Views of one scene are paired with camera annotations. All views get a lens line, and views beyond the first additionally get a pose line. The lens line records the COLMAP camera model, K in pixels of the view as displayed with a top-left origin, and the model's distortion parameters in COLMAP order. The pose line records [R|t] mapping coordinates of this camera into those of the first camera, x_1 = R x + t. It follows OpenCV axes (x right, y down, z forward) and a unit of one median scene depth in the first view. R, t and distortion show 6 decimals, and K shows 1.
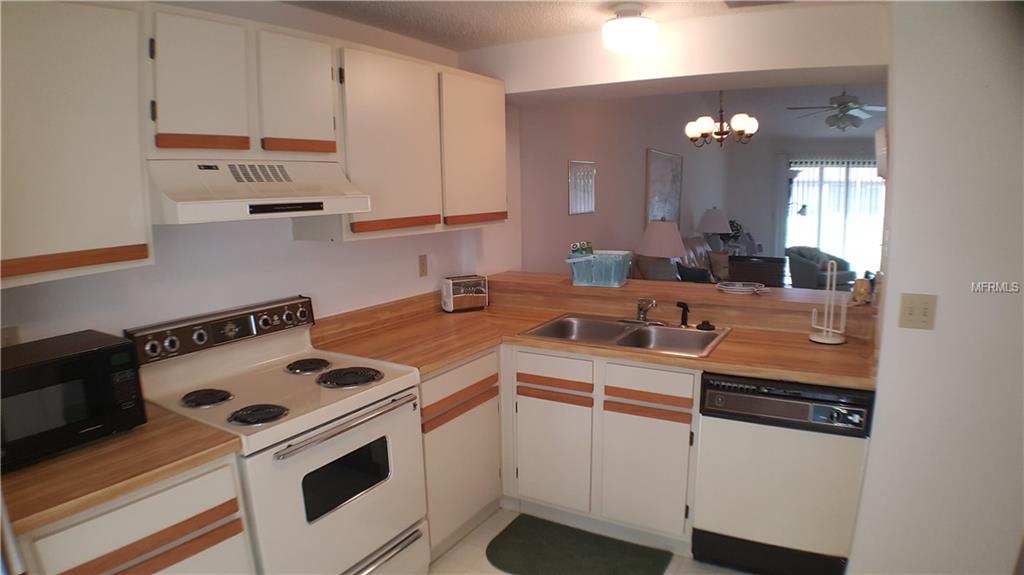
lens RADIAL K [[600.4, 0, 499.9], [0, 600.4, 302.2], [0, 0, 1]] dist [-0.148062, -0.001894]
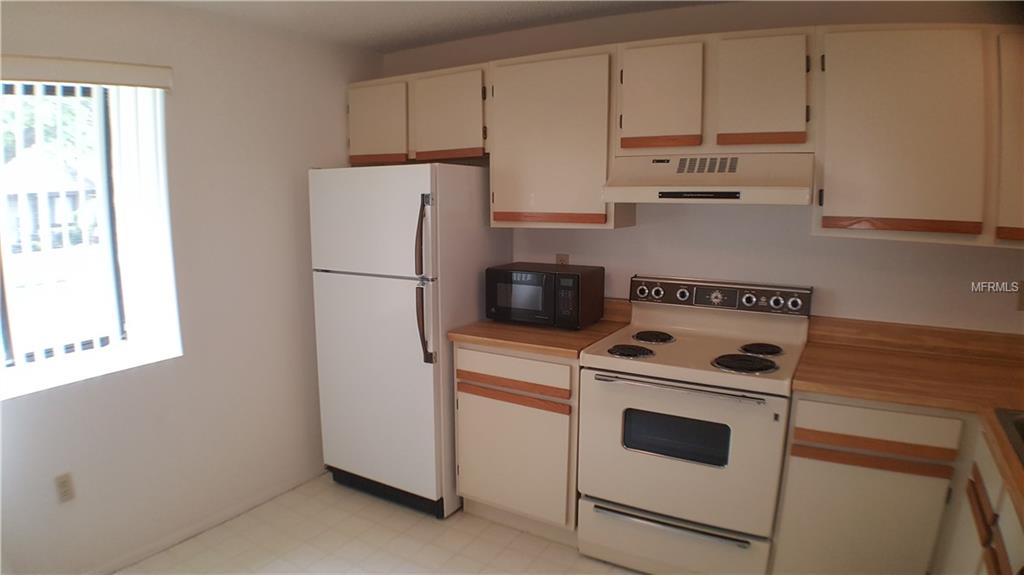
lens RADIAL K [[600.4, 0, 499.9], [0, 600.4, 302.2], [0, 0, 1]] dist [-0.148062, -0.001894]
pose [[0.001514, 0.193926, -0.981015, 0.767230], [-0.166539, 0.967365, 0.190971, -0.106011], [0.986034, 0.163088, 0.033761, 0.571982]]
